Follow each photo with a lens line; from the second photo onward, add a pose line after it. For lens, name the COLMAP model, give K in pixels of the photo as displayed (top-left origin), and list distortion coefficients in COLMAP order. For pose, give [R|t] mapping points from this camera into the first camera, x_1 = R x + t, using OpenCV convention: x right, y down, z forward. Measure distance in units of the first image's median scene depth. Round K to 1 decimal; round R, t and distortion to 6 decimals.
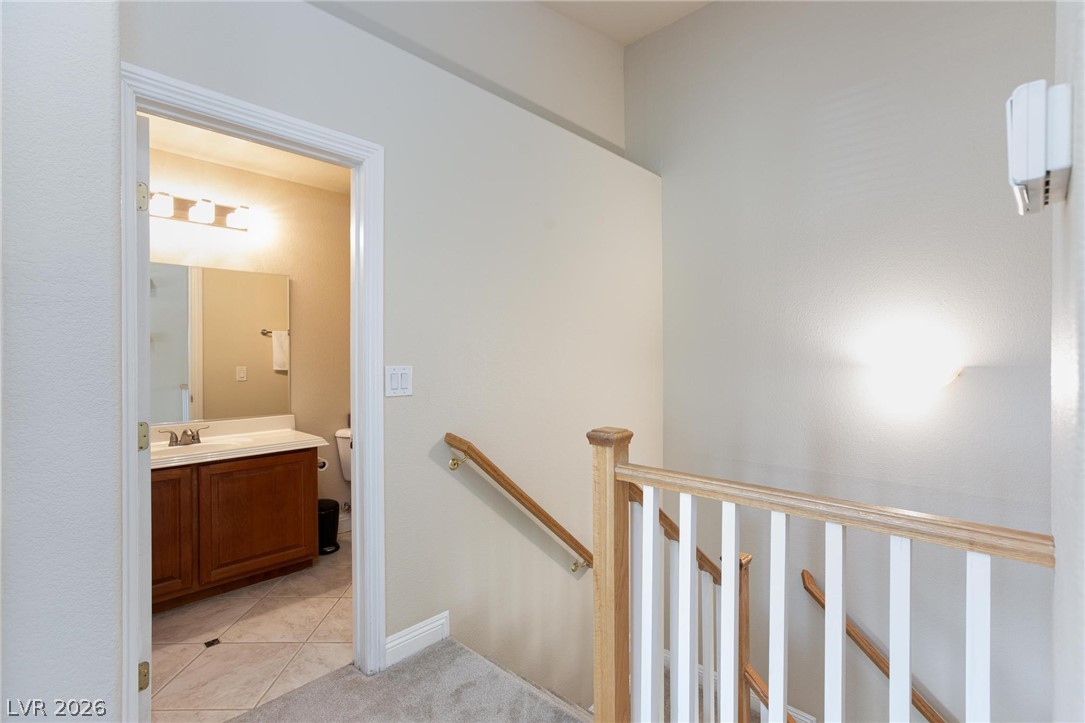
lens RADIAL K [[514.0, 0, 547.4], [0, 514.0, 358.7], [0, 0, 1]] dist [-0.002008, -0.000229]
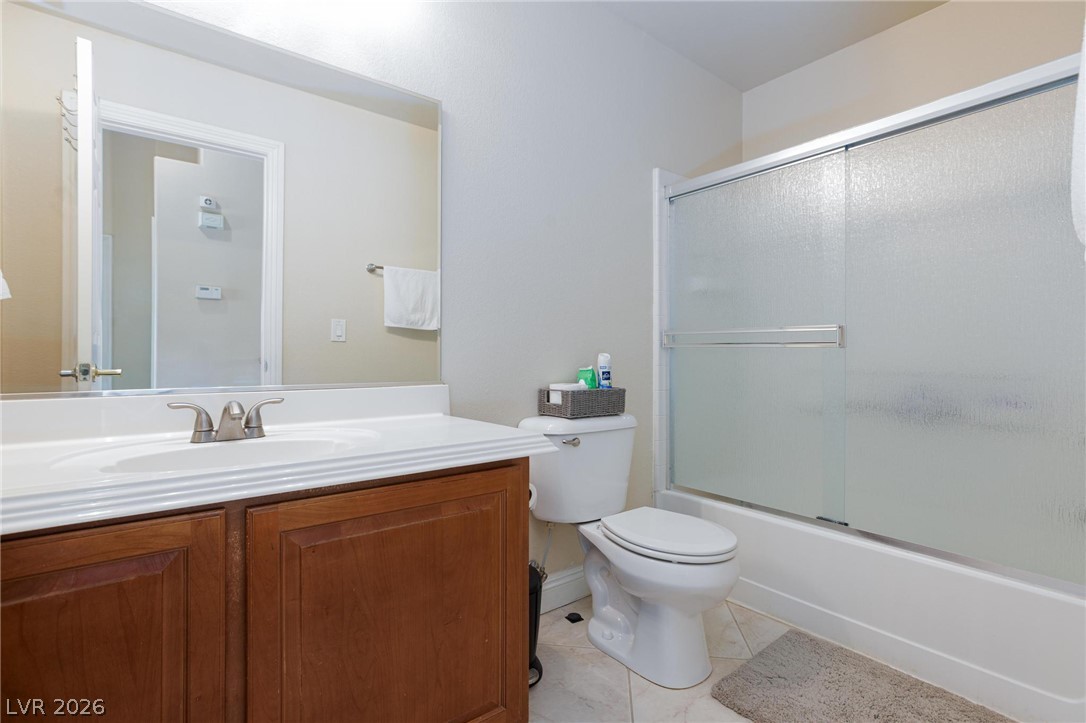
lens RADIAL K [[502.2, 0, 540.4], [0, 502.2, 359.7], [0, 0, 1]] dist [-0.003831, -0.000337]
pose [[0.991337, 0.011228, -0.130861, -0.407507], [-0.011789, 0.999924, -0.003514, 0.101849], [0.130812, 0.005027, 0.991394, 0.637291]]
